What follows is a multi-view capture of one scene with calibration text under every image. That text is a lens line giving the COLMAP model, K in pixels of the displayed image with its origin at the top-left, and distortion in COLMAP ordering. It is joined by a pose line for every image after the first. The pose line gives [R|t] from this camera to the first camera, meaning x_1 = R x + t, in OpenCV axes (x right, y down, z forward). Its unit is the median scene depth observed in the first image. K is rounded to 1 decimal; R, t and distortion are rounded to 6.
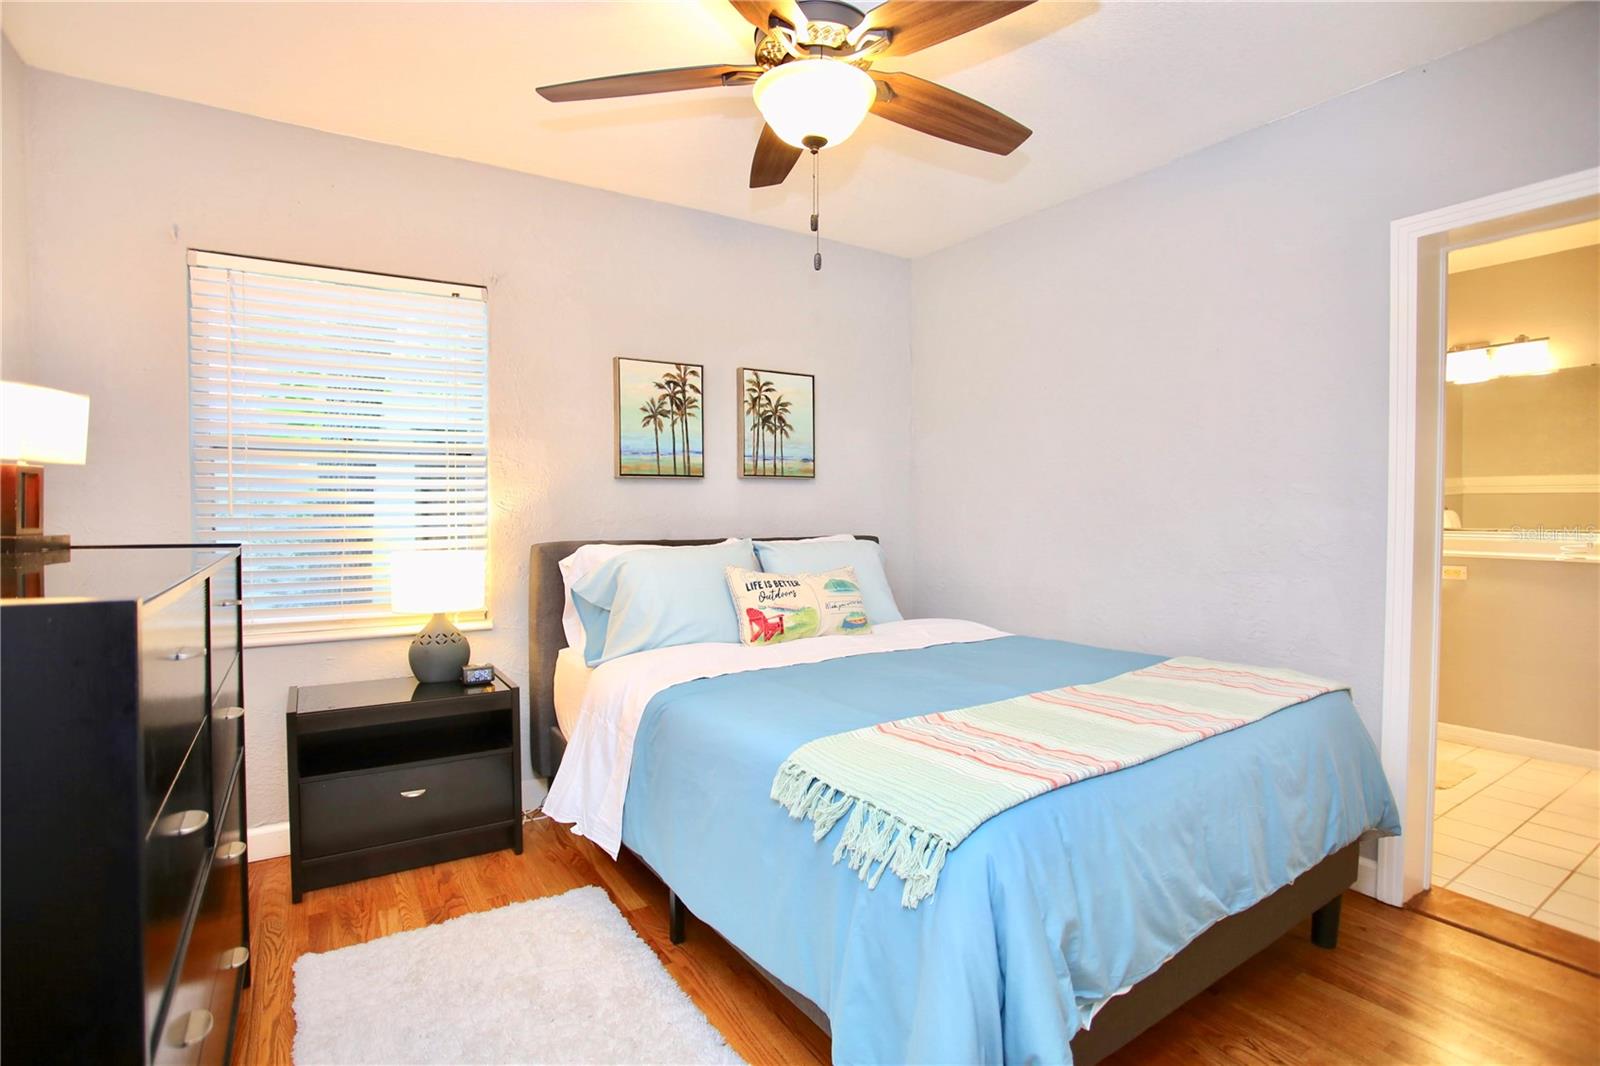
lens RADIAL K [[793.0, 0, 792.1], [0, 793.0, 530.1], [0, 0, 1]] dist [-0.065420, 0.031316]
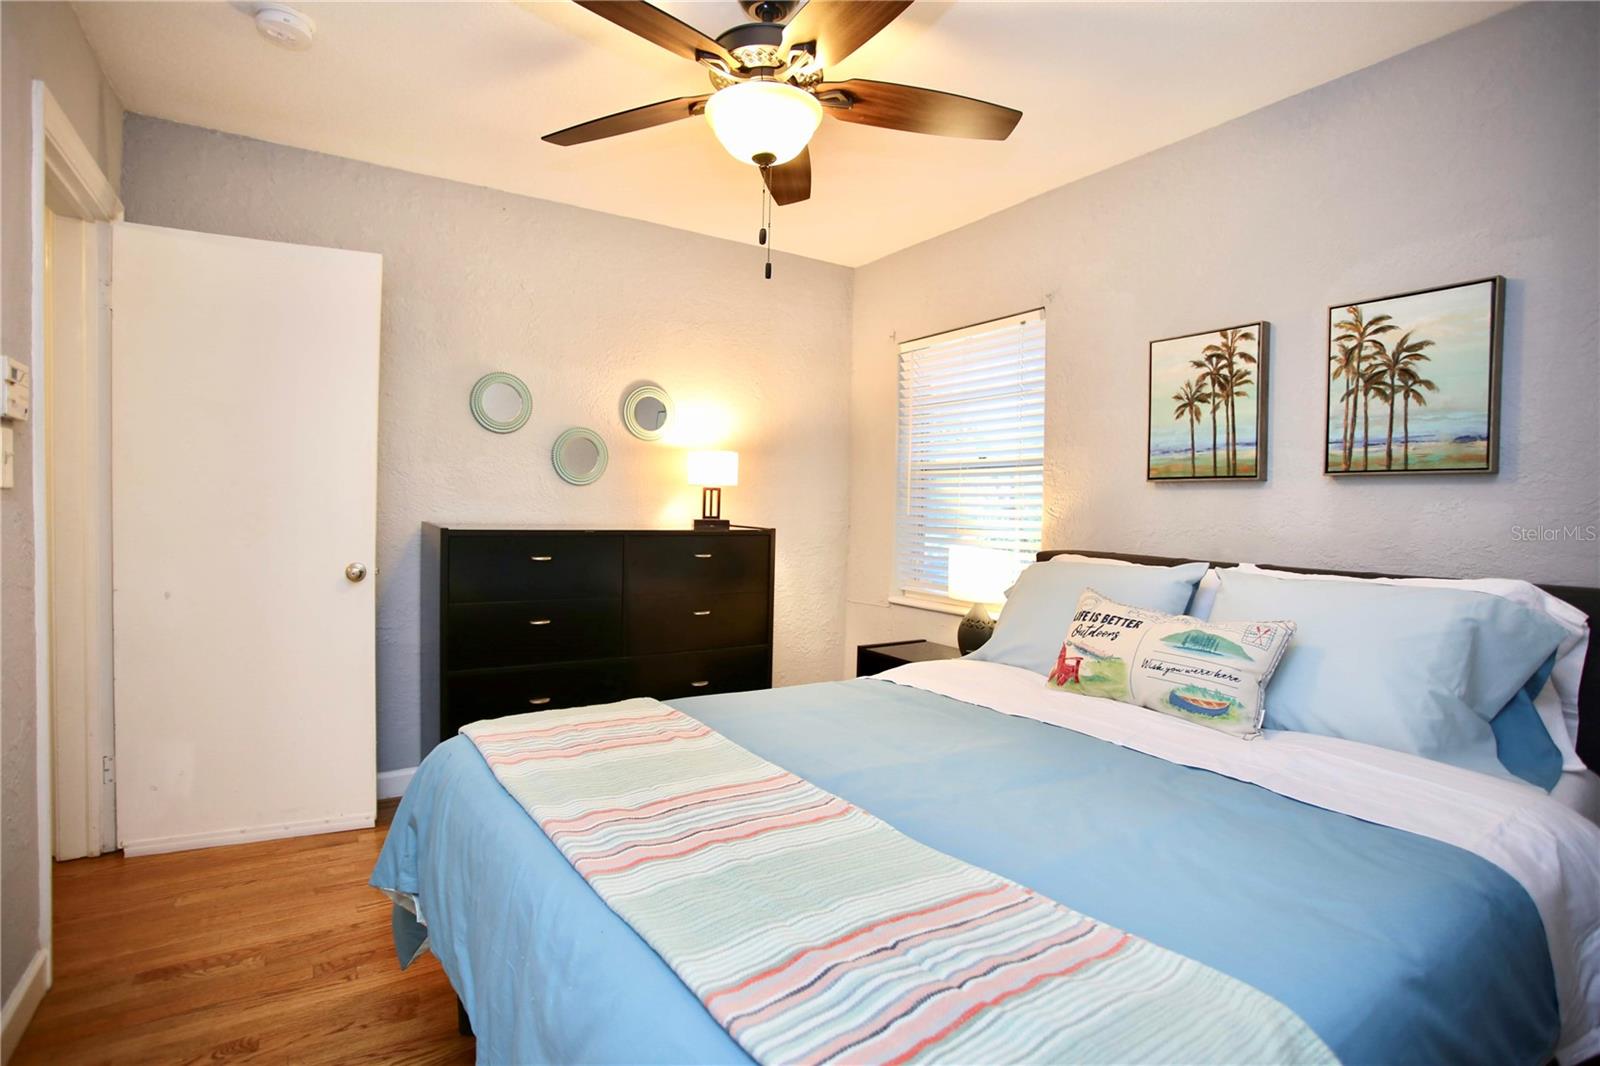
lens RADIAL K [[793.0, 0, 792.1], [0, 793.0, 530.1], [0, 0, 1]] dist [-0.065420, 0.031316]
pose [[-0.009980, 0.030141, -0.999496, 0.607005], [-0.050884, 0.998235, 0.030611, -0.019734], [0.998655, 0.051164, -0.008429, 0.596508]]
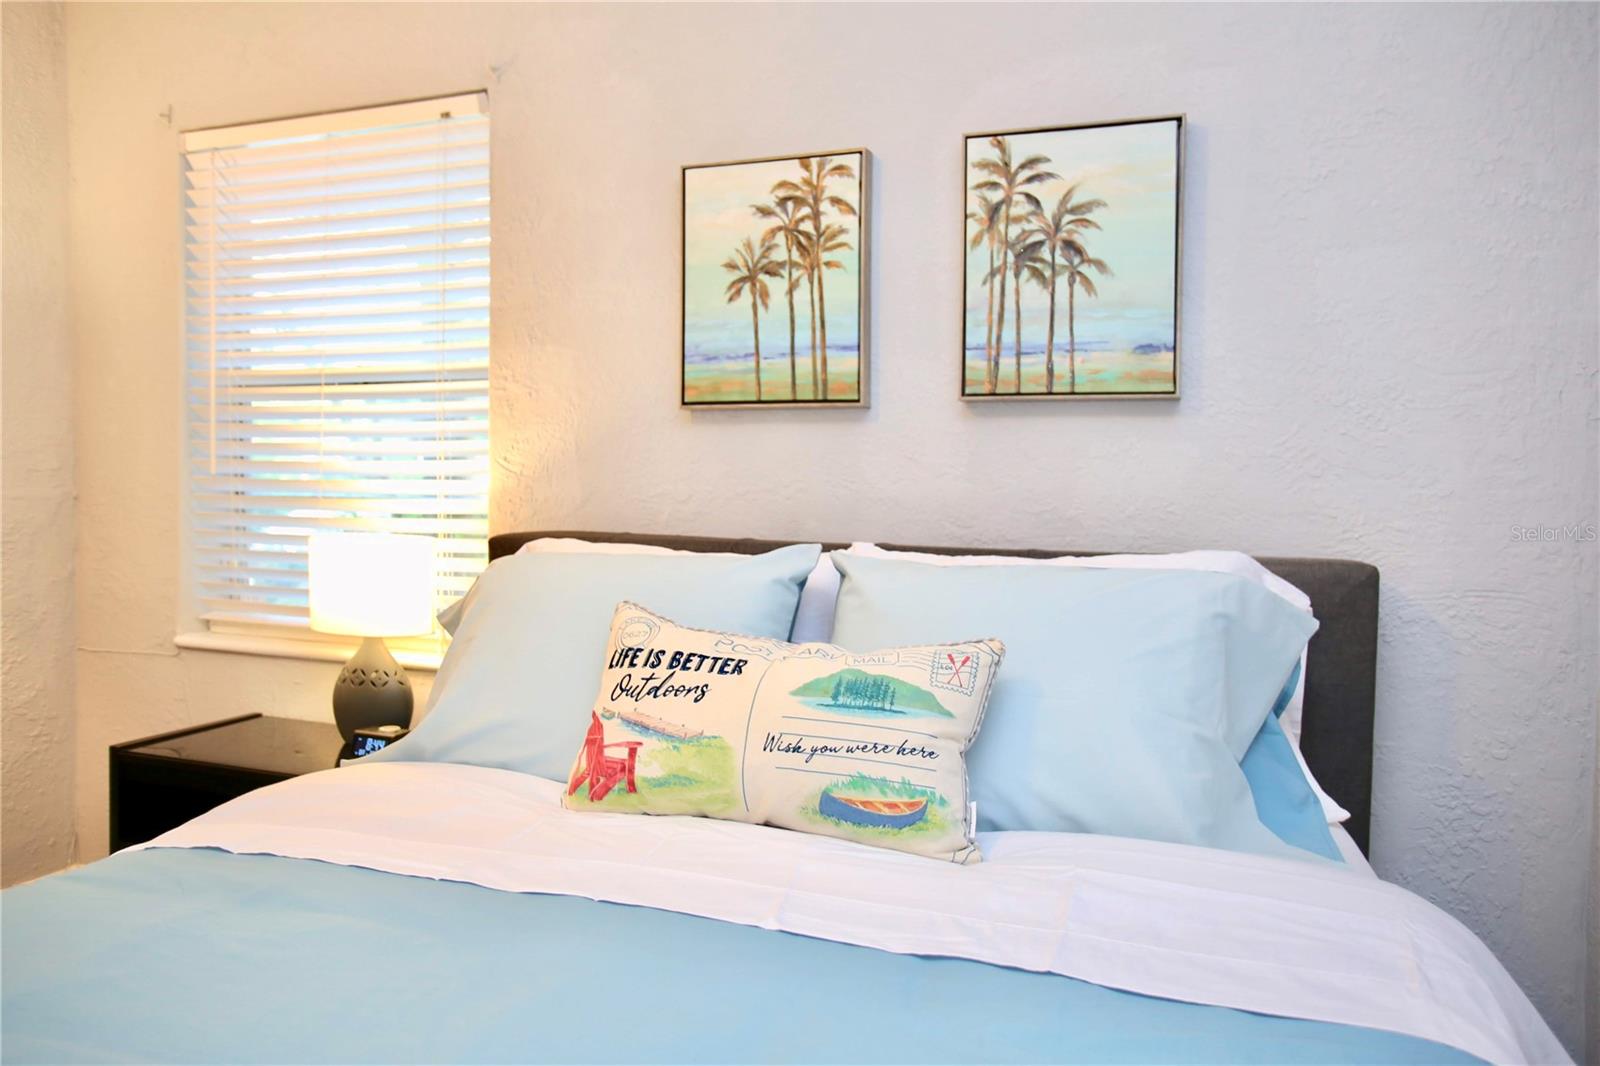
lens RADIAL K [[1138.9, 0, 800.0], [0, 1138.9, 533.0], [0, 0, 1]] dist [-0.054111, 0.073126]
pose [[0.595514, 0.043721, -0.802154, 0.386614], [-0.039363, 0.998907, 0.025222, -0.009102], [0.802380, 0.016555, 0.596584, 0.604469]]
